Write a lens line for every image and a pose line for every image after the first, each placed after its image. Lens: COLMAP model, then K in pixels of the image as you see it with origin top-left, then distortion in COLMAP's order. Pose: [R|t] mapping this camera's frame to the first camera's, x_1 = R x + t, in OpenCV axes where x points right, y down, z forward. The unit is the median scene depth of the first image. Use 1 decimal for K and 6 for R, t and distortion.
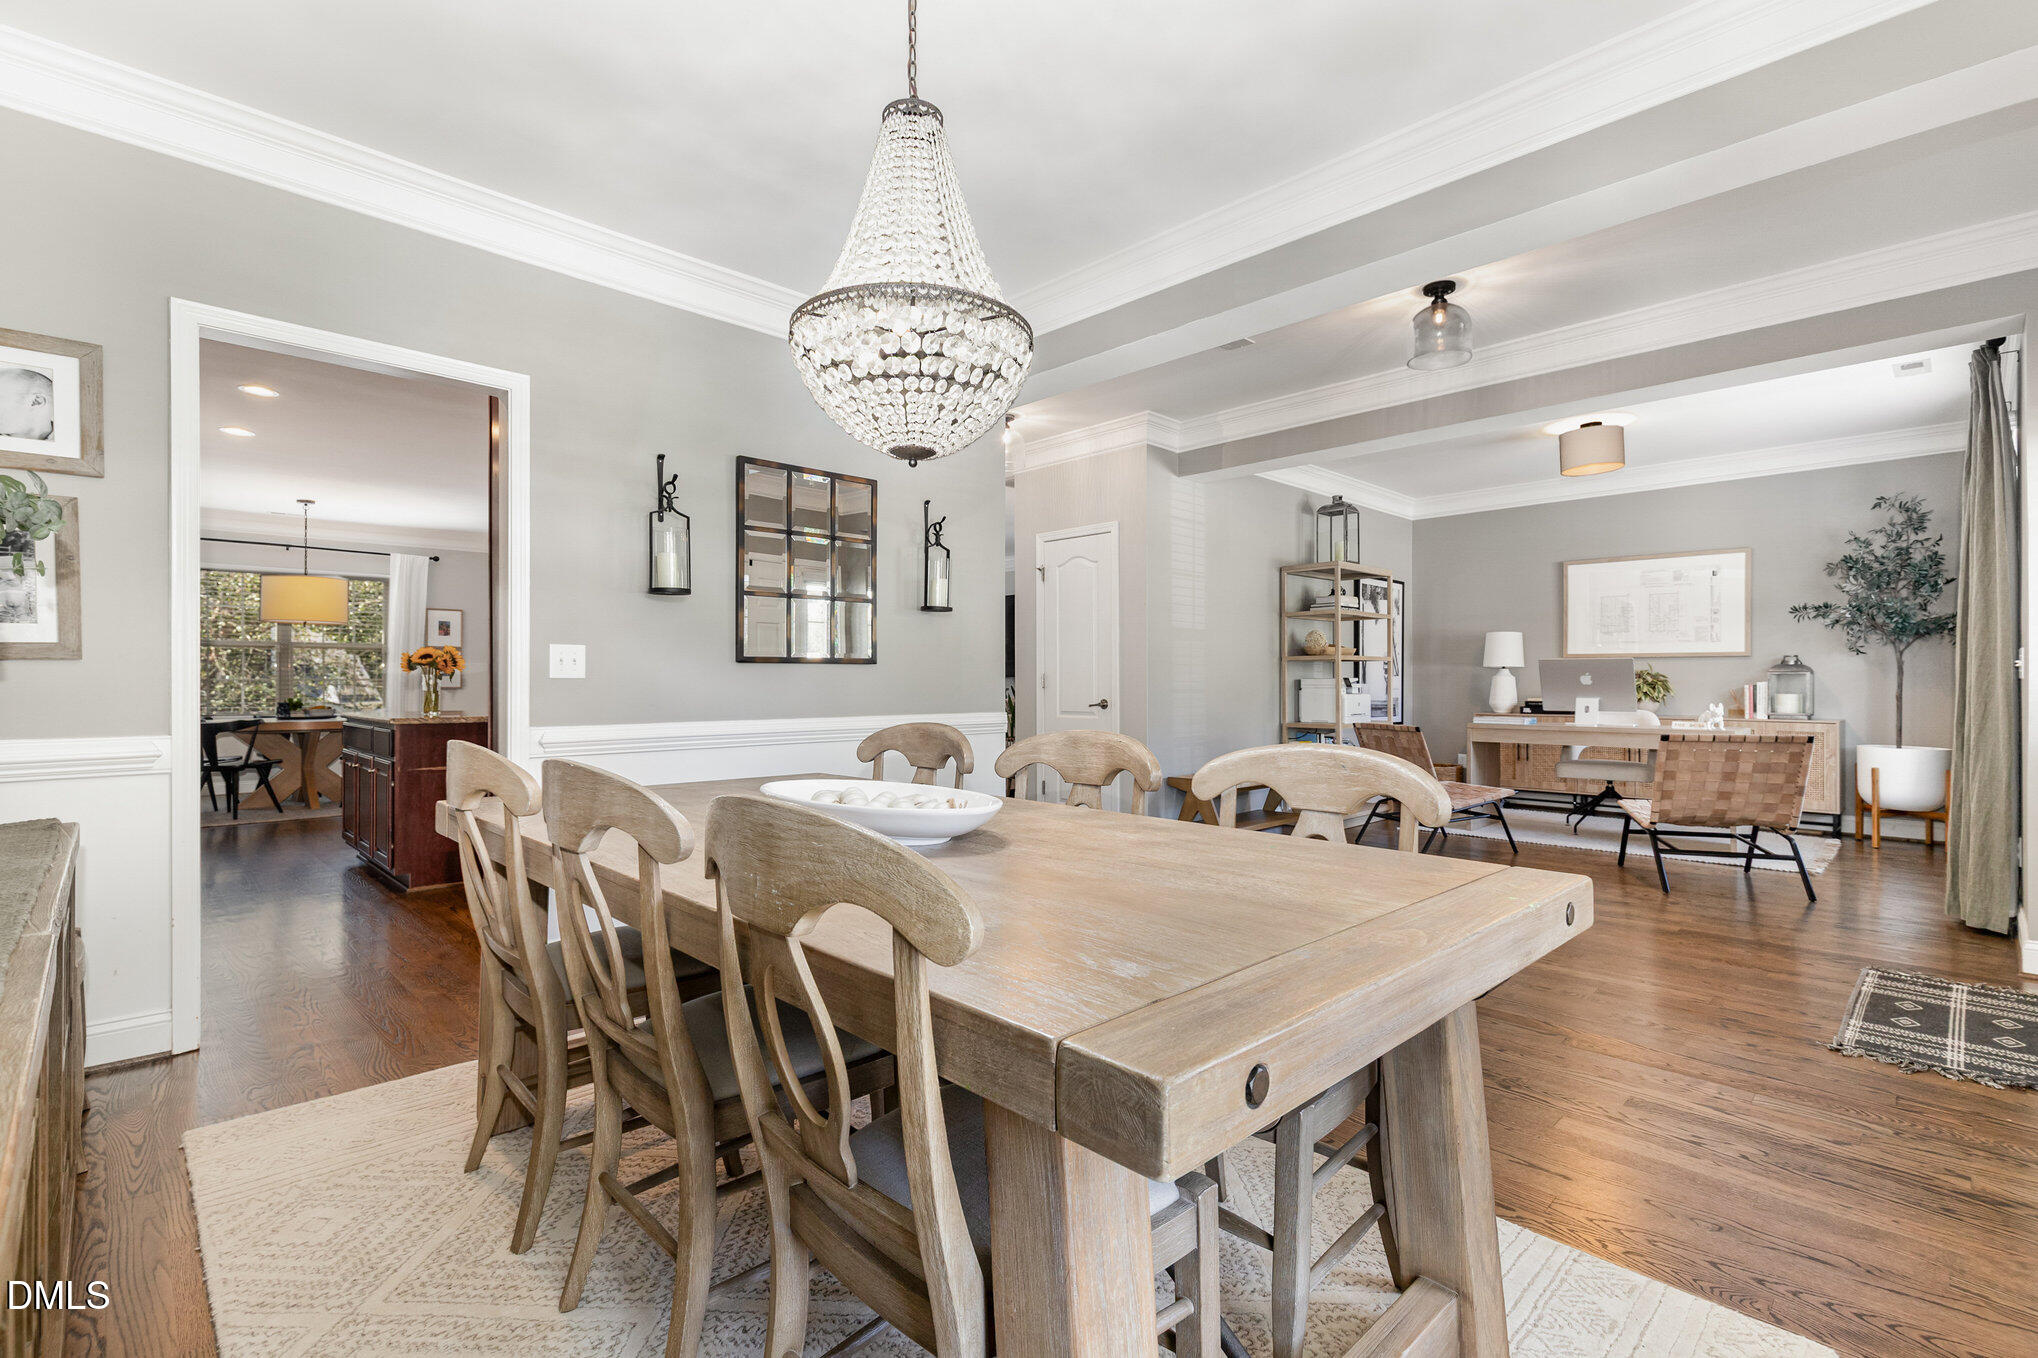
lens RADIAL K [[931.0, 0, 1019.0], [0, 931.0, 679.0], [0, 0, 1]] dist [-0.000232, -0.000255]
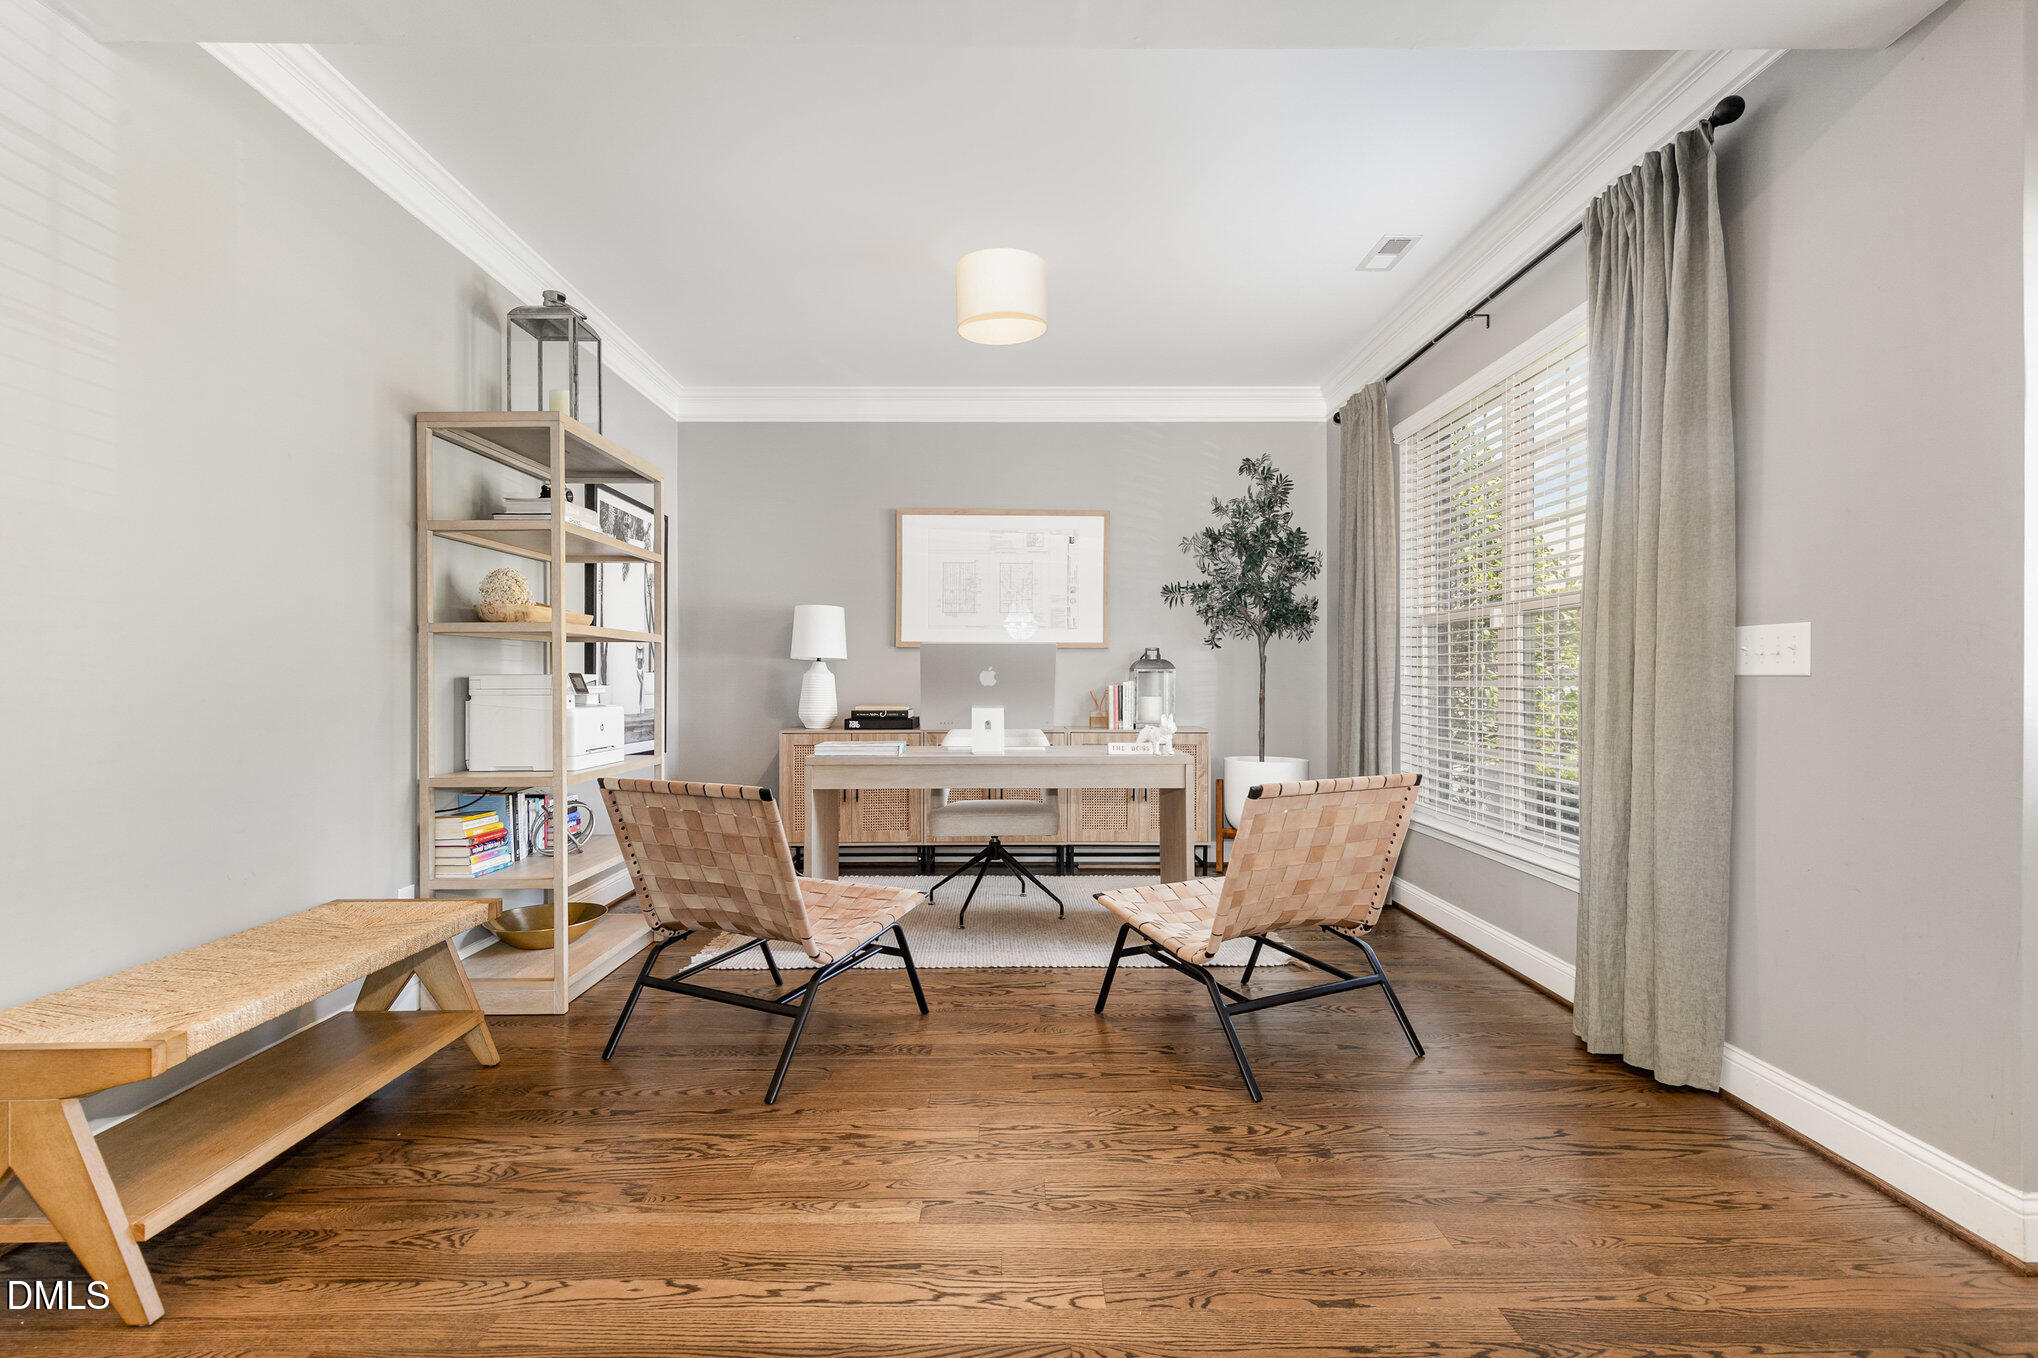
lens RADIAL K [[931.0, 0, 1019.0], [0, 931.0, 679.0], [0, 0, 1]] dist [-0.000232, -0.000255]
pose [[0.692339, 0.001283, 0.721571, 0.163434], [0.000064, 0.999998, -0.001839, 0.002431], [-0.721572, 0.001320, 0.692338, 0.499930]]
